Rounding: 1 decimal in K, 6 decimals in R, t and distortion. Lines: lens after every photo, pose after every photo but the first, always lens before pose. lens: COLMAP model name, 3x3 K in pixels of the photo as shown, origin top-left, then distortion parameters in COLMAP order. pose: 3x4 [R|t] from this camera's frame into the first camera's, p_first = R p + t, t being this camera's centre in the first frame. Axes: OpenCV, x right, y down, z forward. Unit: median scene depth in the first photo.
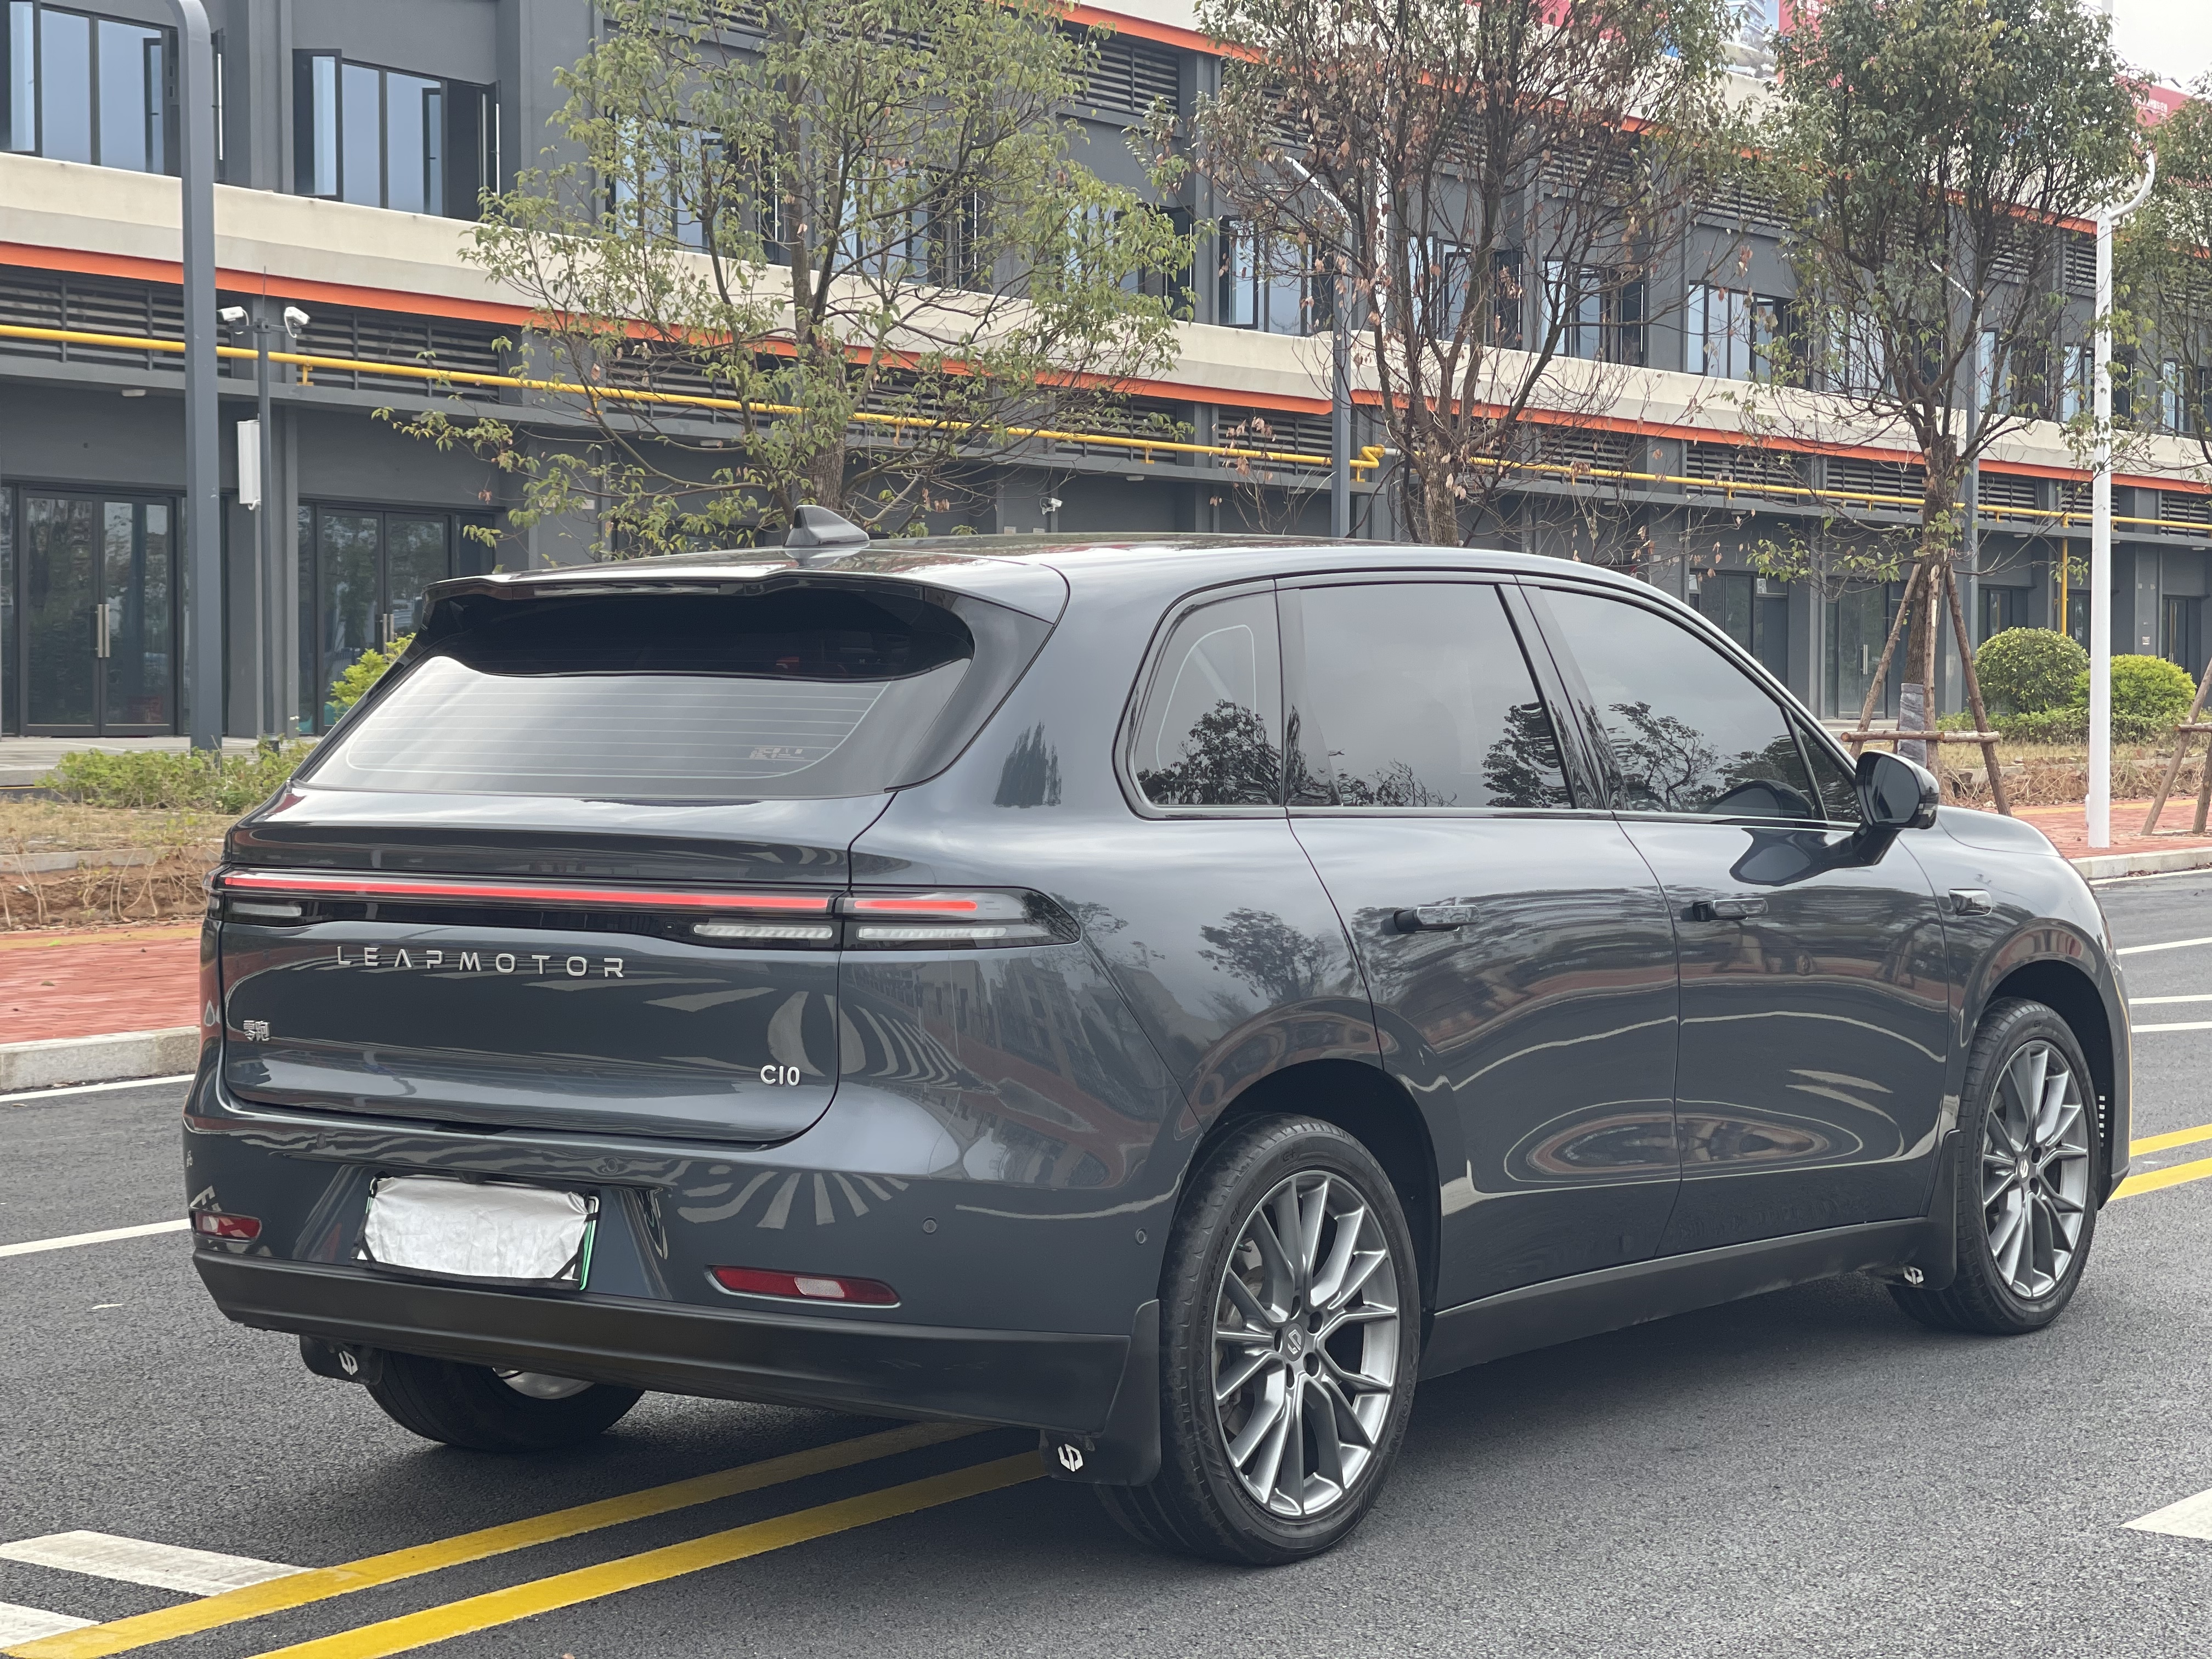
lens RADIAL K [[4049.6, 0, 1106.0], [0, 4049.6, 829.5], [0, 0, 1]] dist [-0.056538, -0.011748]
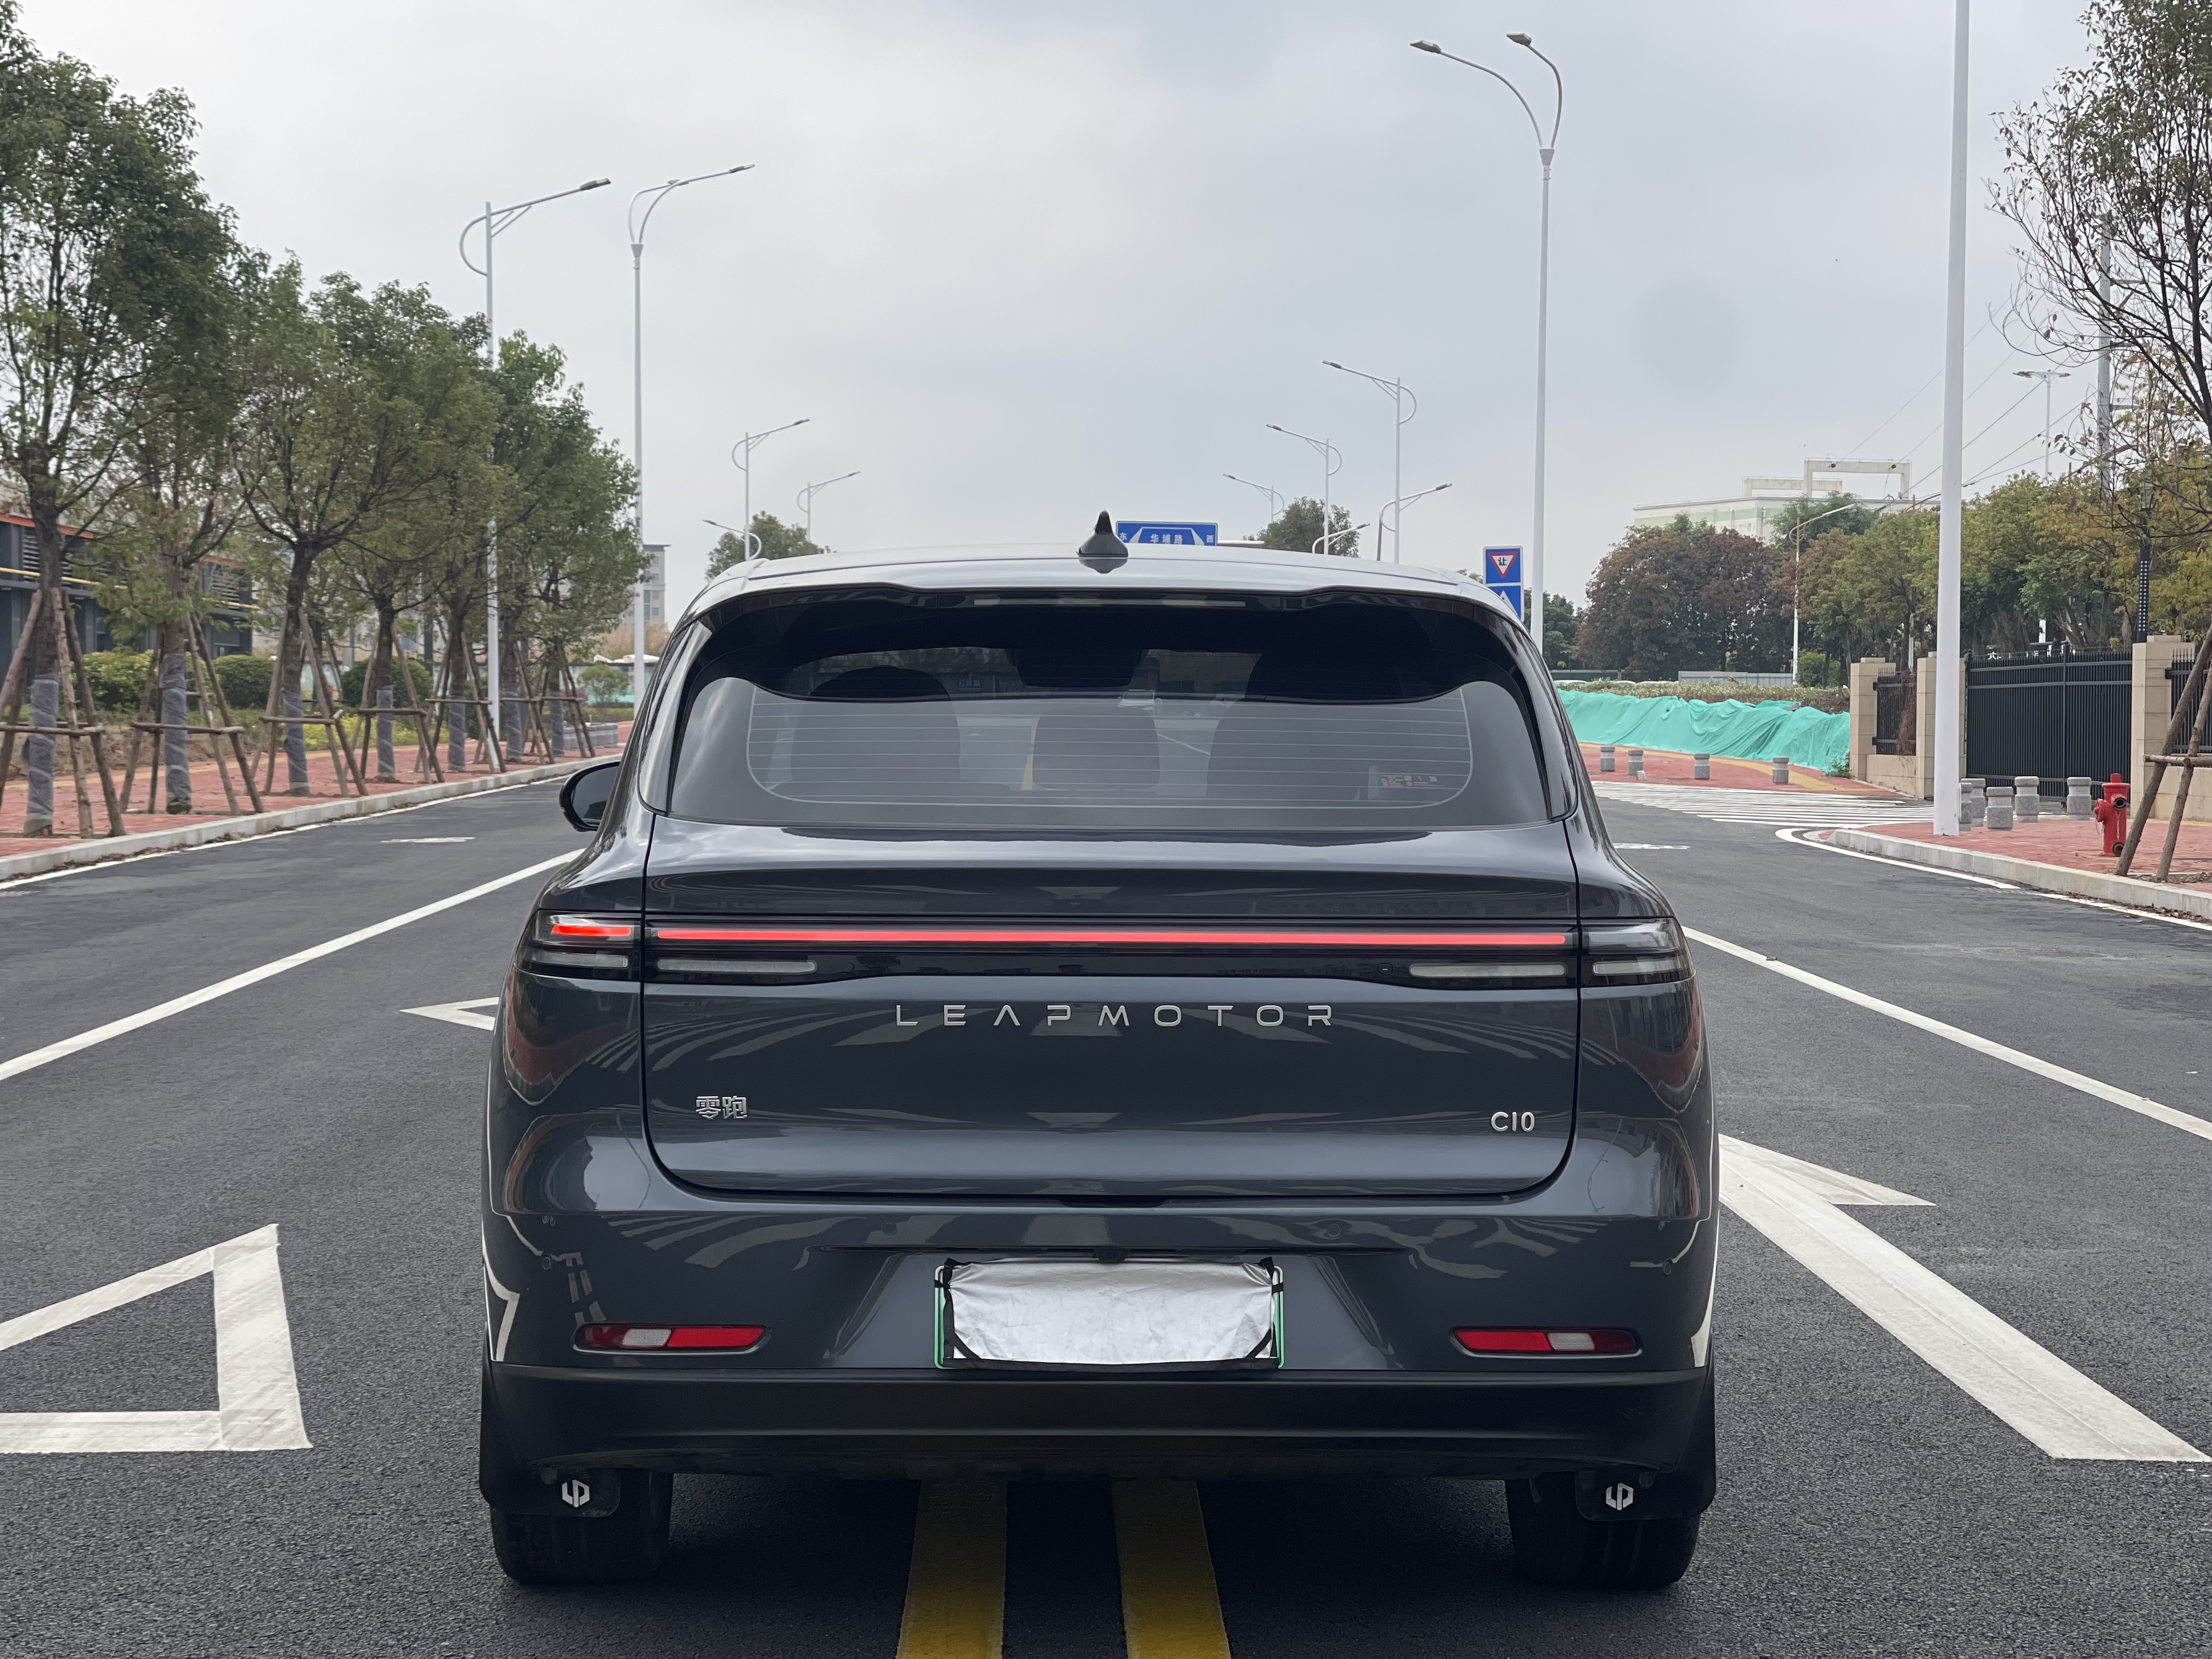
lens RADIAL K [[4137.2, 0, 1106.0], [0, 4137.2, 829.5], [0, 0, 1]] dist [-0.021006, -0.060090]
pose [[0.846038, -0.018197, 0.532812, -0.657645], [0.015429, 0.999834, 0.009647, -0.017994], [-0.532900, 0.000059, 0.846178, 0.224595]]
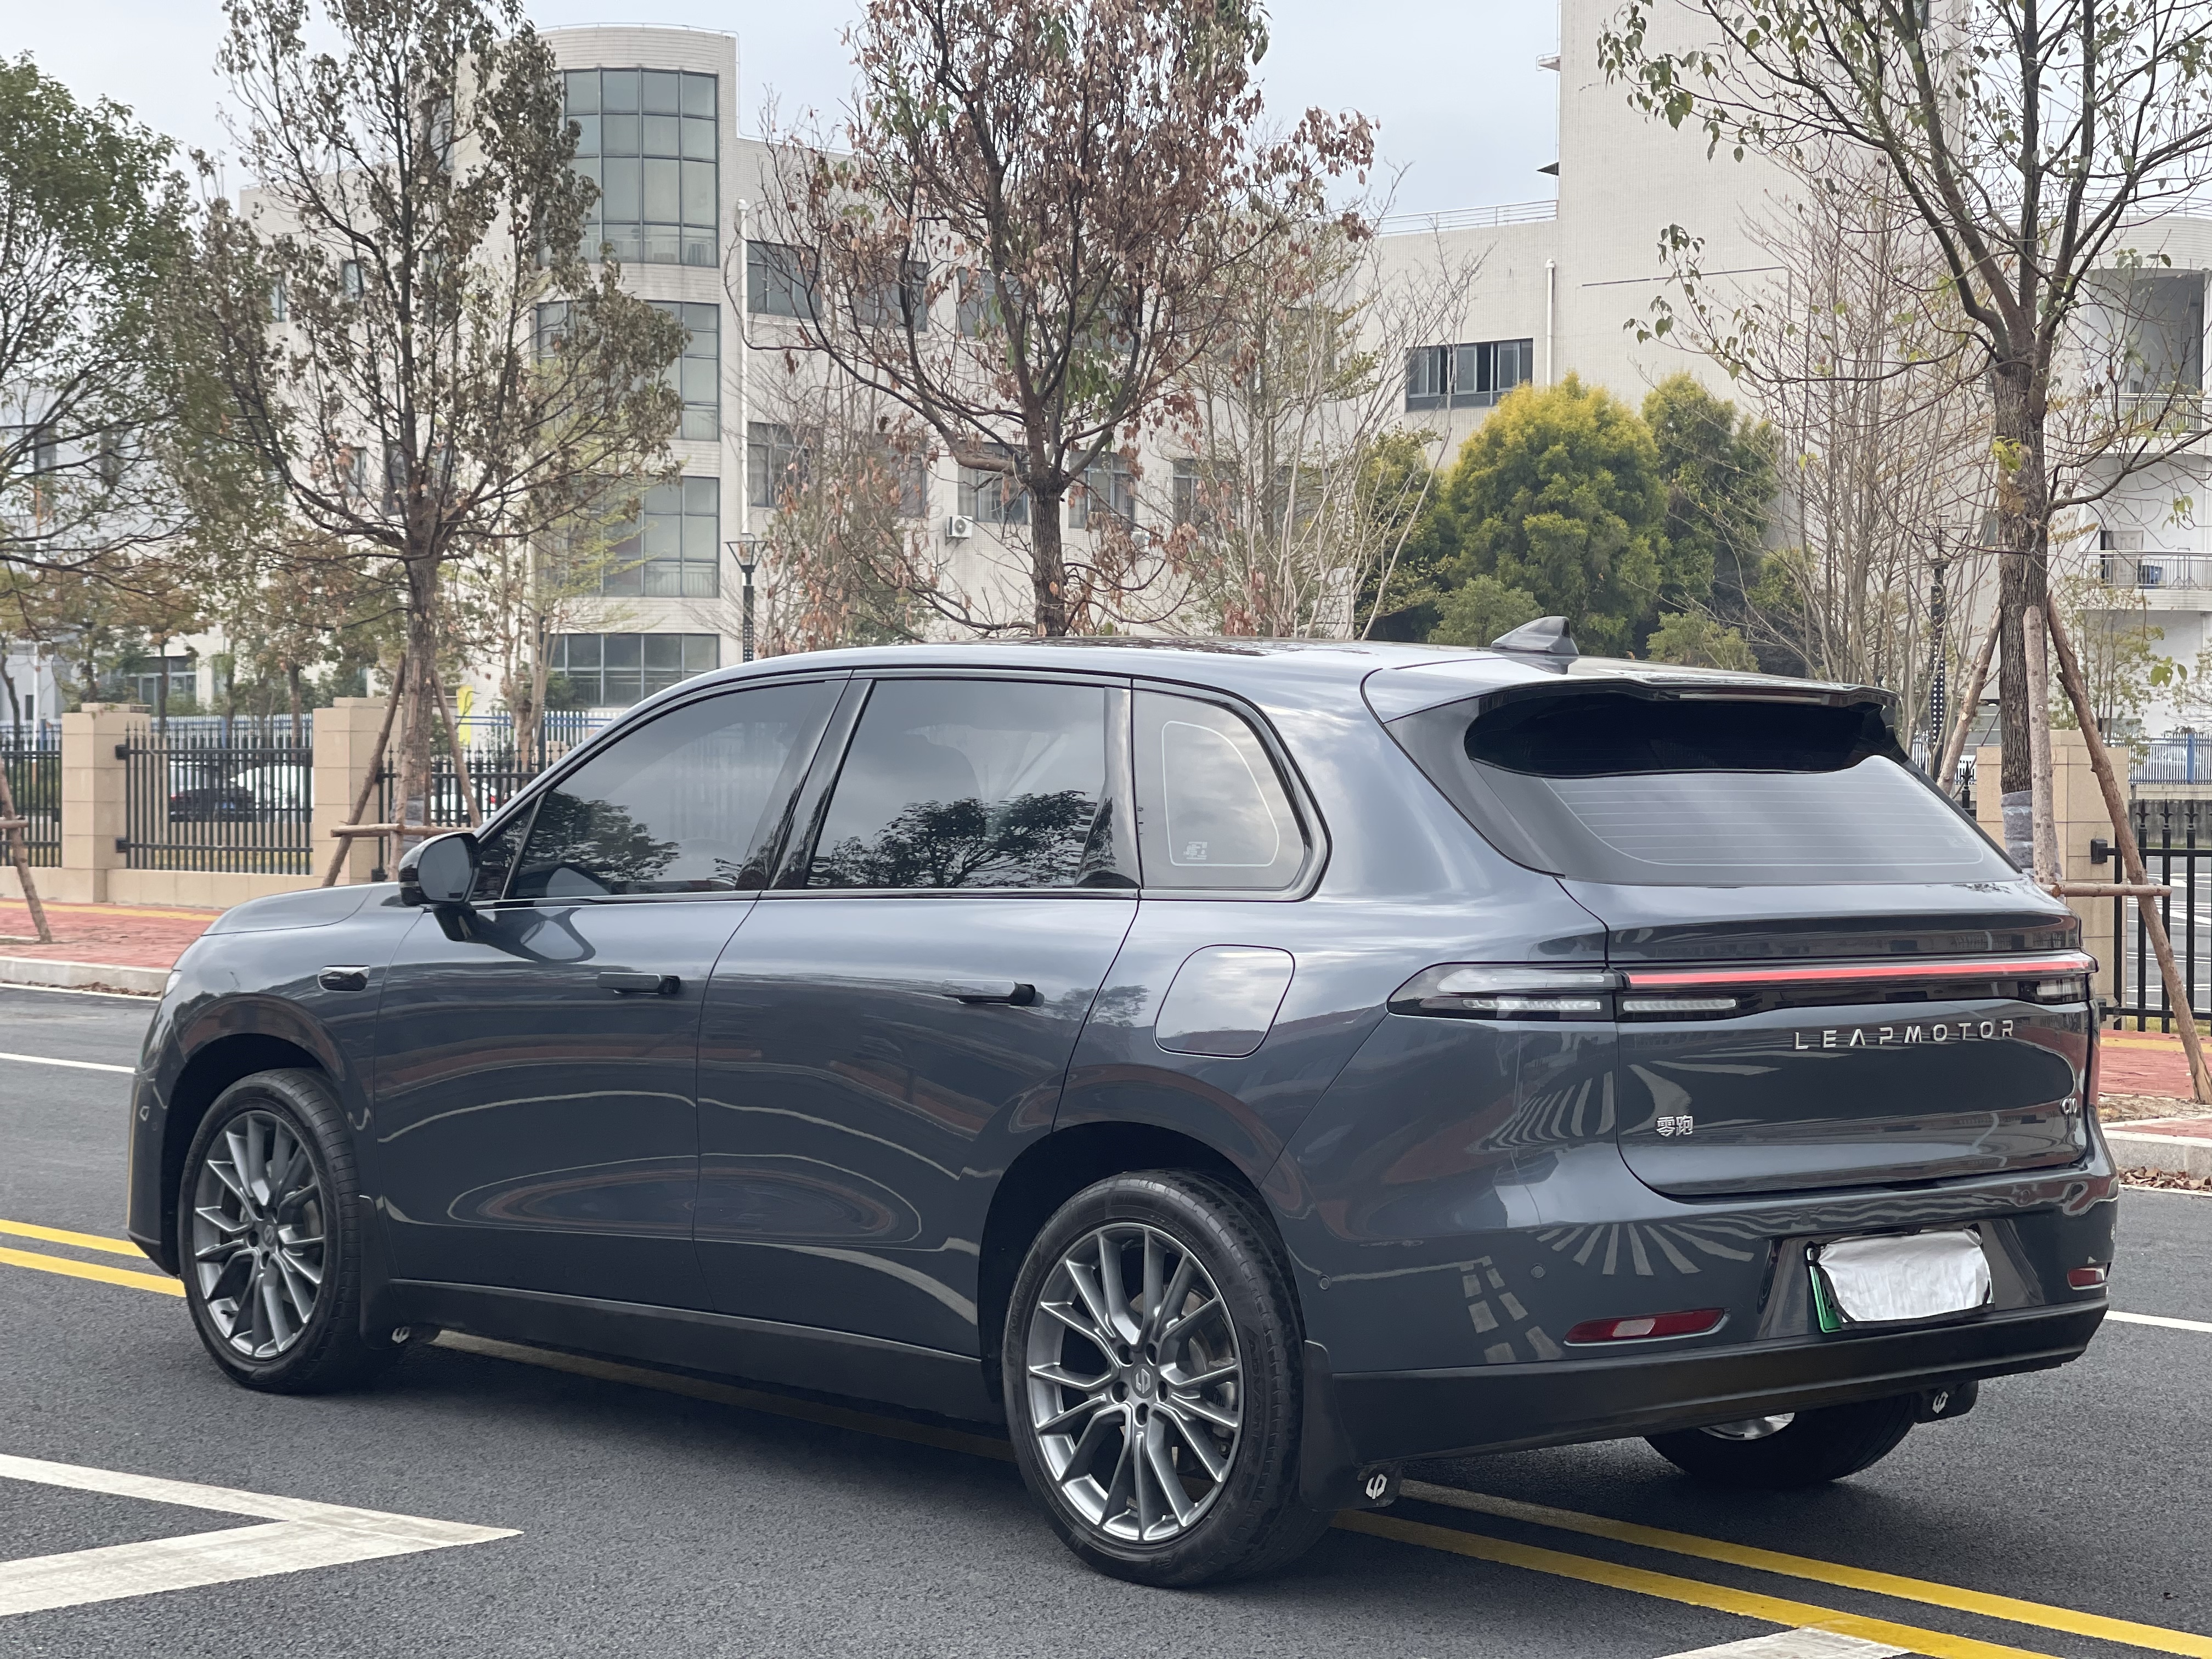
lens RADIAL K [[4190.2, 0, 1106.0], [0, 4190.2, 829.5], [0, 0, 1]] dist [0.029753, 0.087492]
pose [[0.241531, -0.007007, 0.970368, -1.351463], [0.019209, 0.999813, 0.002438, -0.031368], [-0.970203, 0.018051, 0.241620, 0.949113]]
